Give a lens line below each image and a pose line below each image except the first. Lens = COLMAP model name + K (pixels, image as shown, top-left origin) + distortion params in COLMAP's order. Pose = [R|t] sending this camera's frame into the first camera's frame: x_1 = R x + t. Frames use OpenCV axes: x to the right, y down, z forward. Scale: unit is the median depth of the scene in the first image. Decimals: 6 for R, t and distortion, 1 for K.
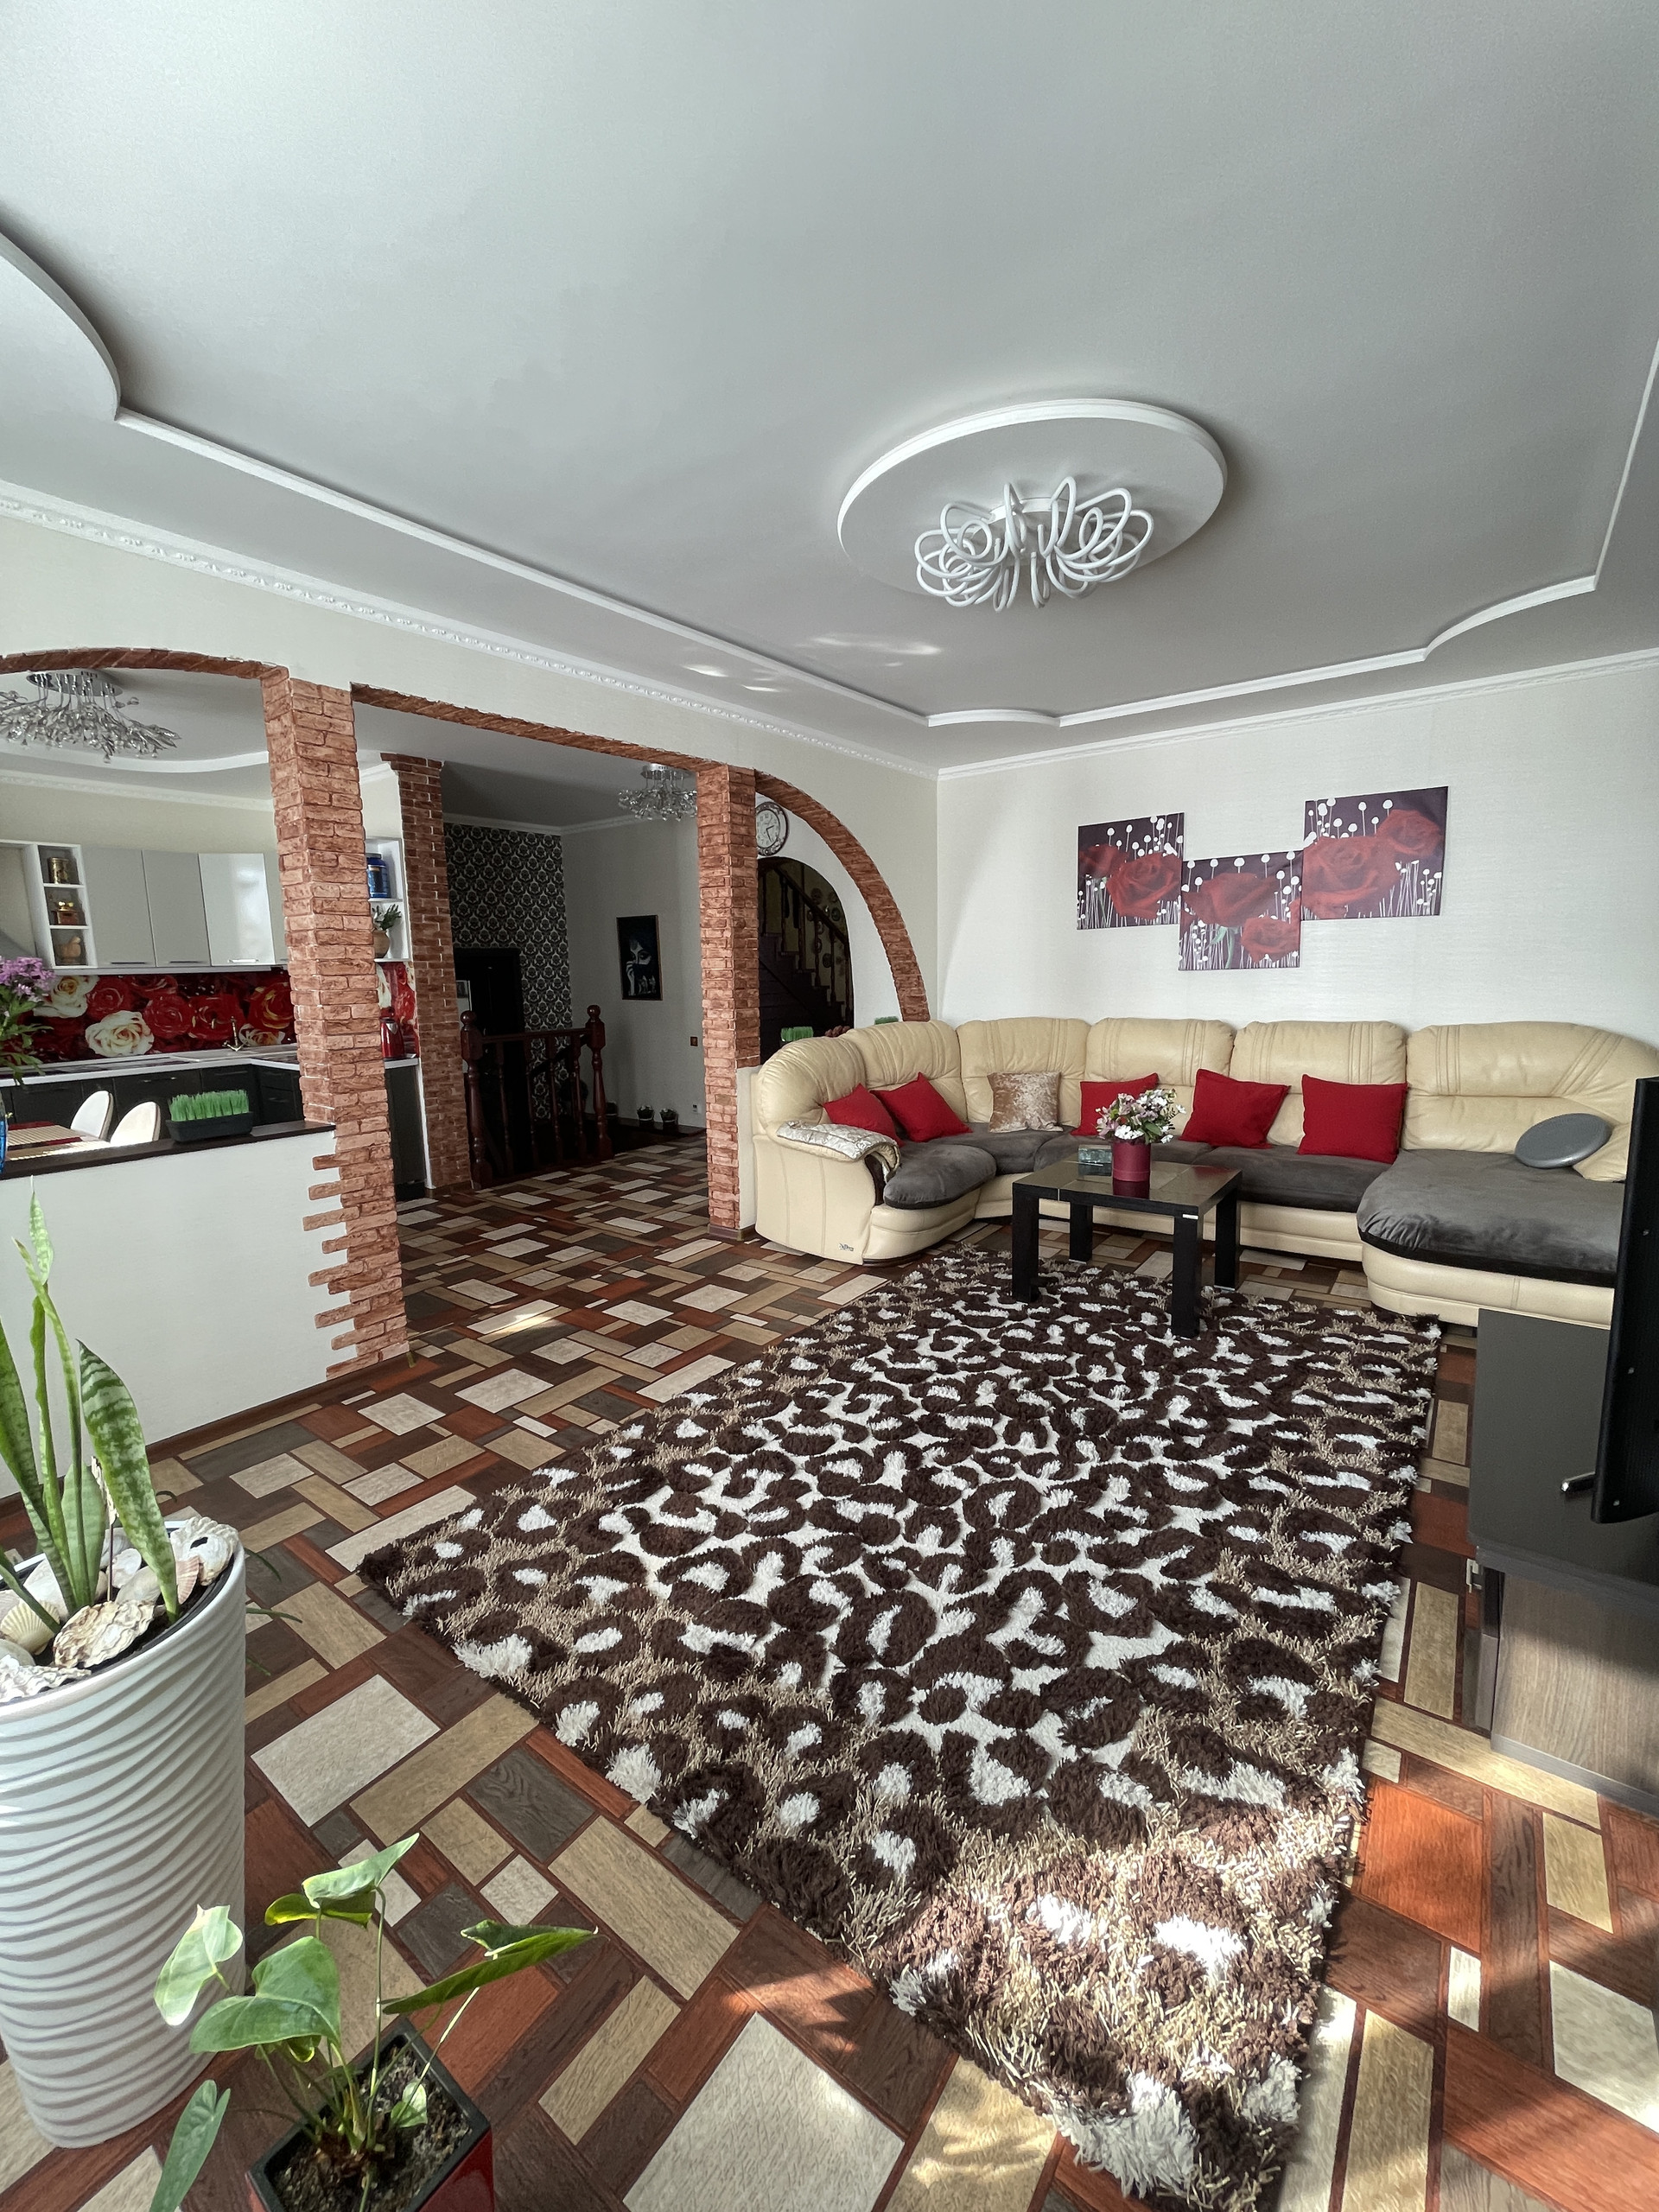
lens RADIAL K [[891.6, 0, 818.2], [0, 891.6, 1093.2], [0, 0, 1]] dist [0.000237, -0.000631]
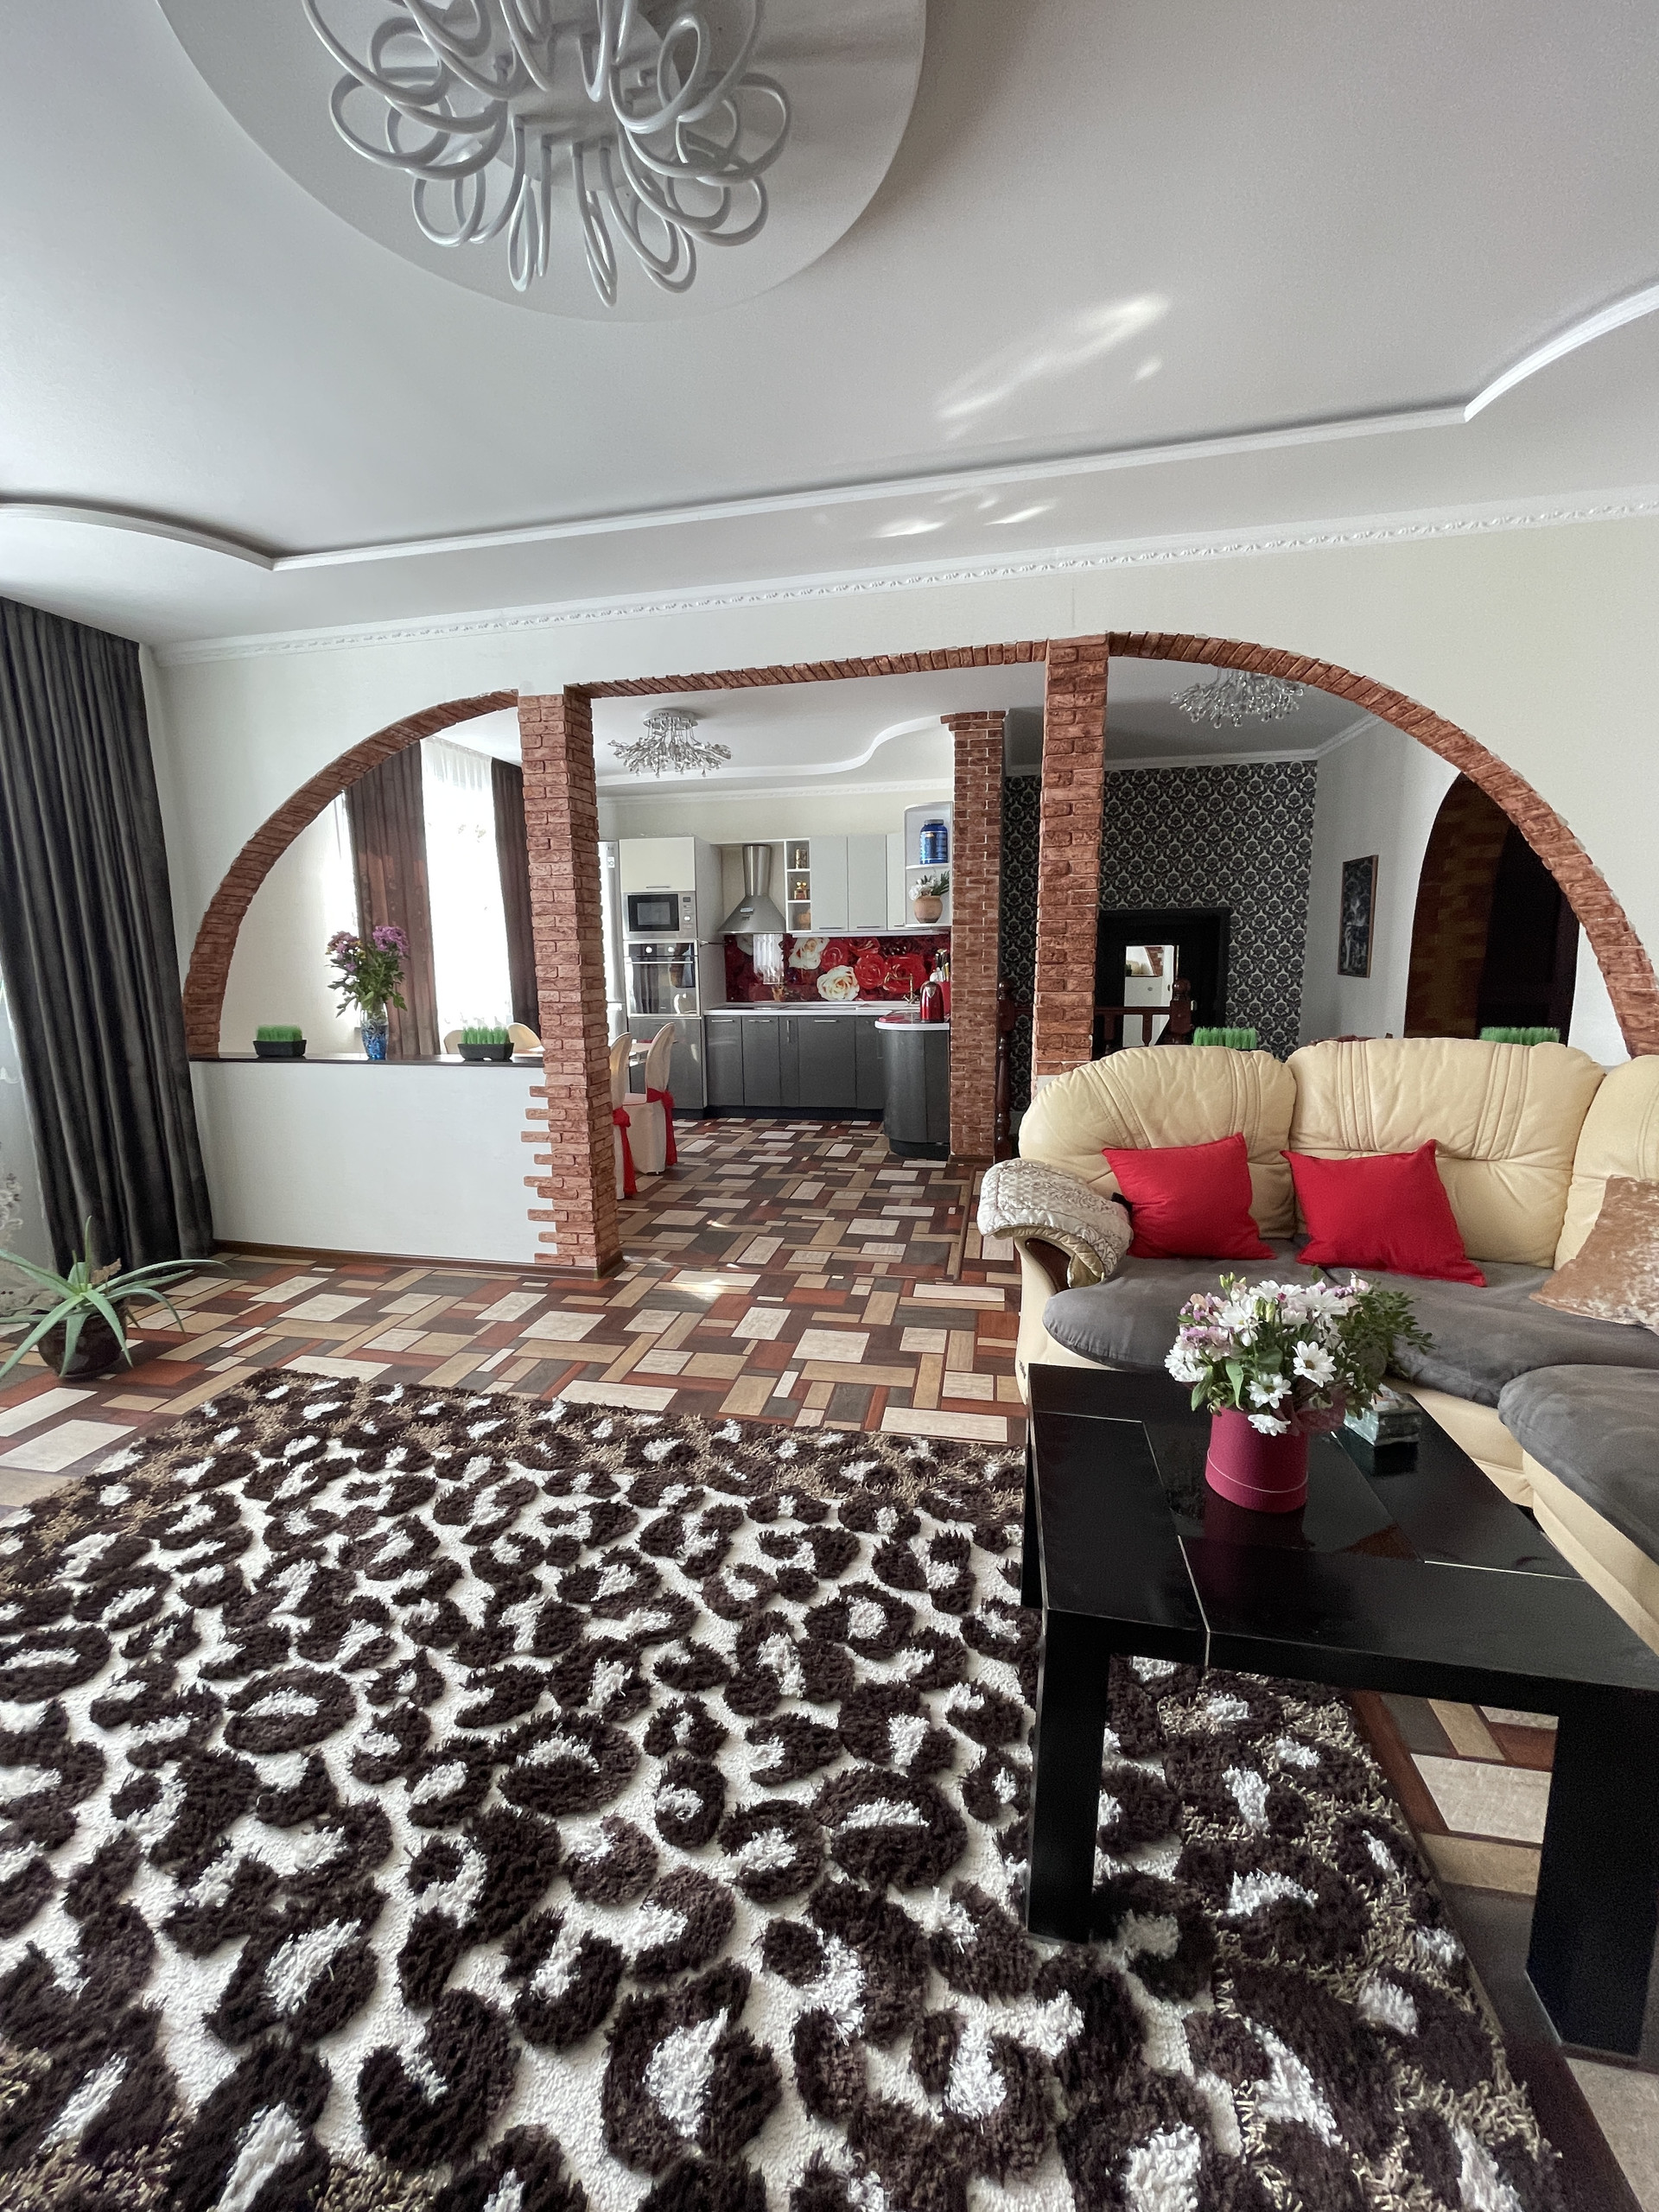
lens RADIAL K [[891.6, 0, 818.2], [0, 891.6, 1093.2], [0, 0, 1]] dist [0.000237, -0.000631]
pose [[0.430171, 0.162598, -0.887984, 0.546951], [-0.124800, 0.984912, 0.119889, -0.089948], [0.894079, 0.059248, 0.443973, 0.607731]]
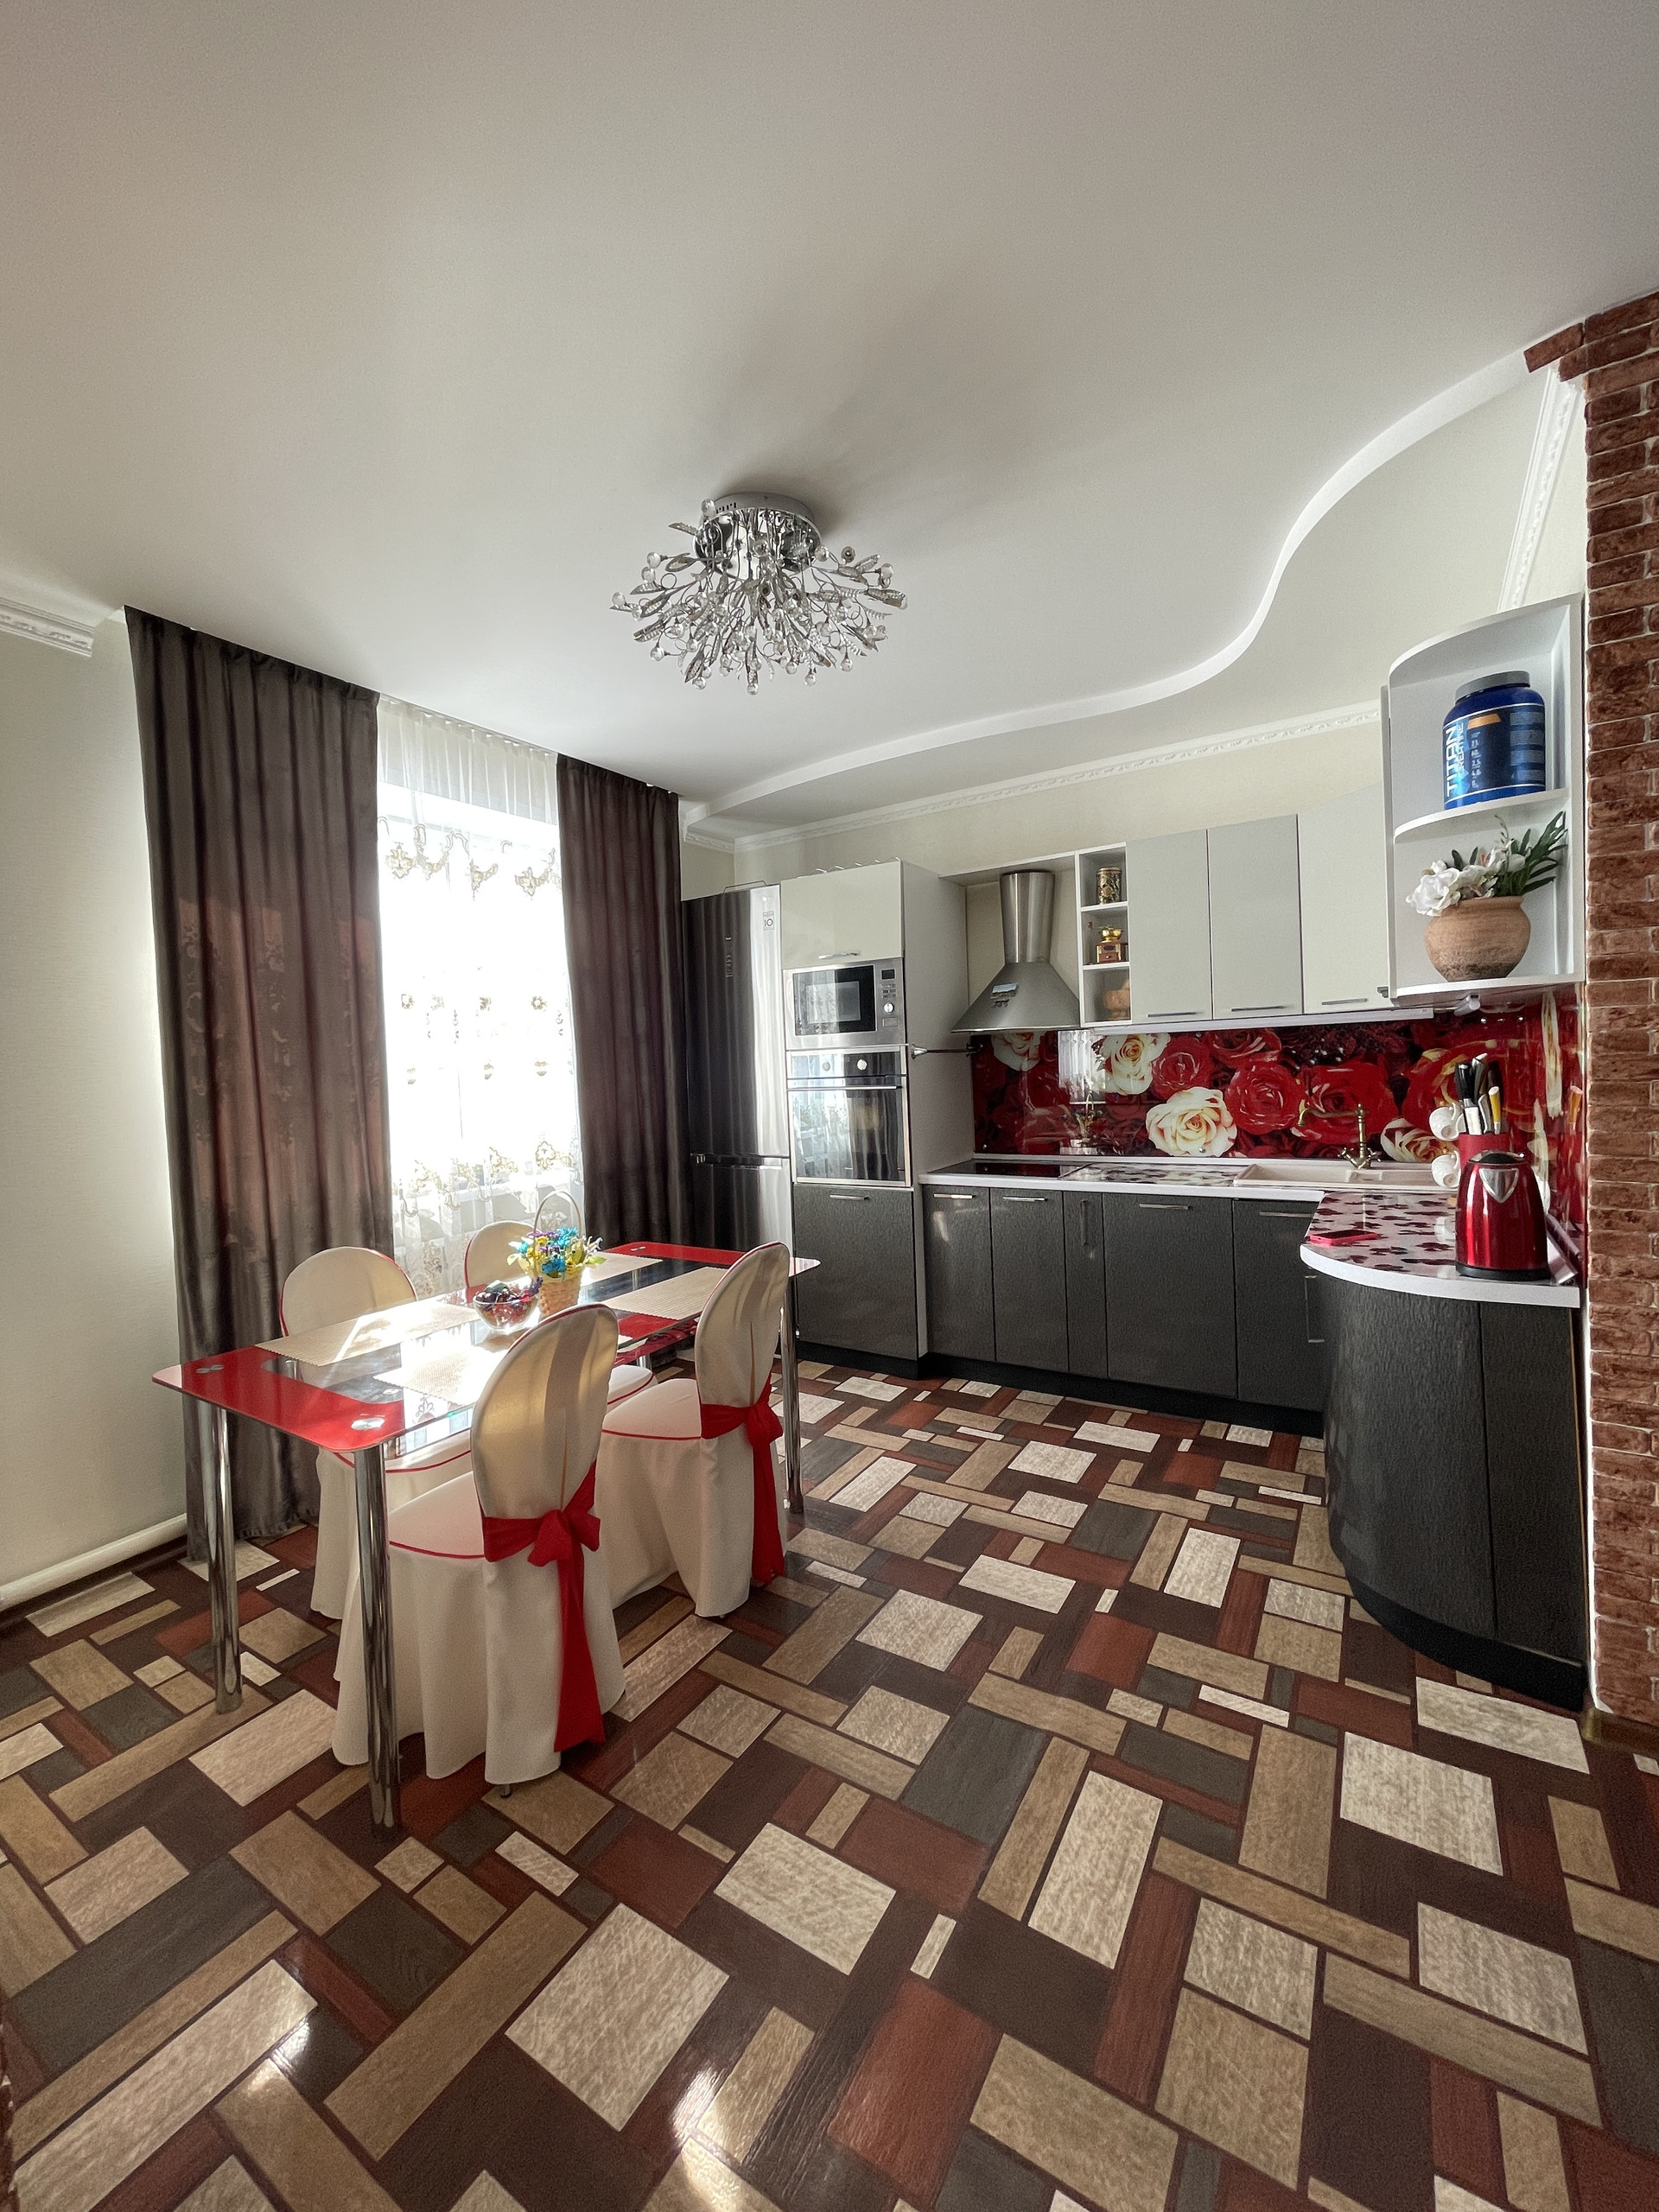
lens RADIAL K [[891.6, 0, 818.2], [0, 891.6, 1093.2], [0, 0, 1]] dist [0.000237, -0.000631]
pose [[0.078505, 0.056544, -0.995309, -0.227370], [-0.103399, 0.993467, 0.048283, -0.133649], [0.991537, 0.099123, 0.083838, 0.989313]]
